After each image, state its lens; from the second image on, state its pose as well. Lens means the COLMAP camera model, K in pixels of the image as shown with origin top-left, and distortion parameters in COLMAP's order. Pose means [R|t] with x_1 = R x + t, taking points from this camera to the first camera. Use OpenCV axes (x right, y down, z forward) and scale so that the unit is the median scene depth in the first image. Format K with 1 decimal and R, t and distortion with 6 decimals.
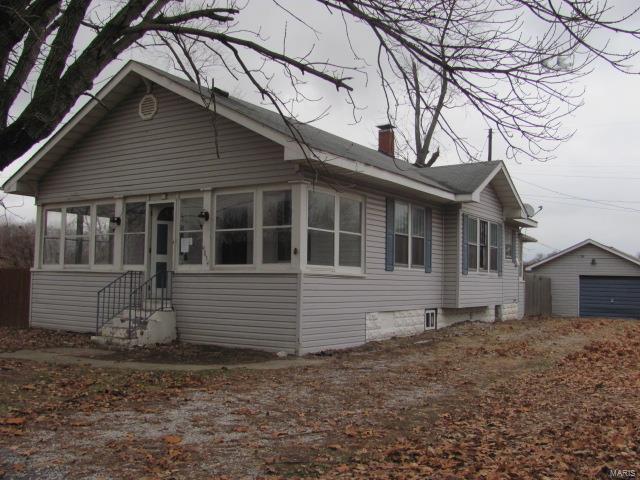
lens RADIAL K [[667.7, 0, 320.5], [0, 667.7, 238.6], [0, 0, 1]] dist [-0.071762, 0.000000]
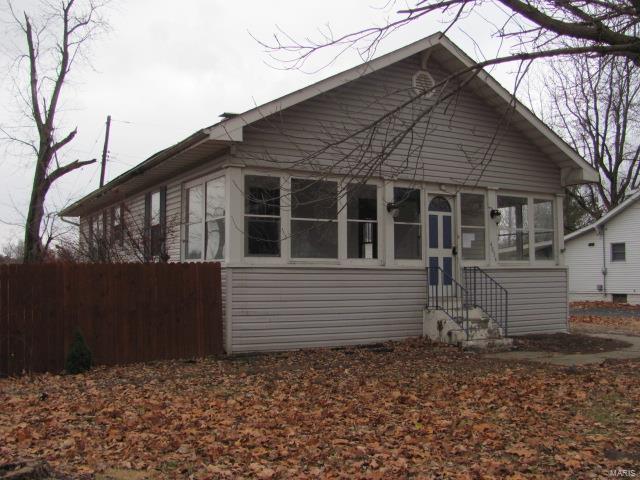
lens RADIAL K [[667.7, 0, 322.2], [0, 667.7, 238.7], [0, 0, 1]] dist [-0.071762, 0.000000]
pose [[0.450605, 0.035462, 0.892019, -1.121441], [-0.047400, 0.998752, -0.015761, 0.031388], [-0.891464, -0.035179, 0.451723, 0.710092]]
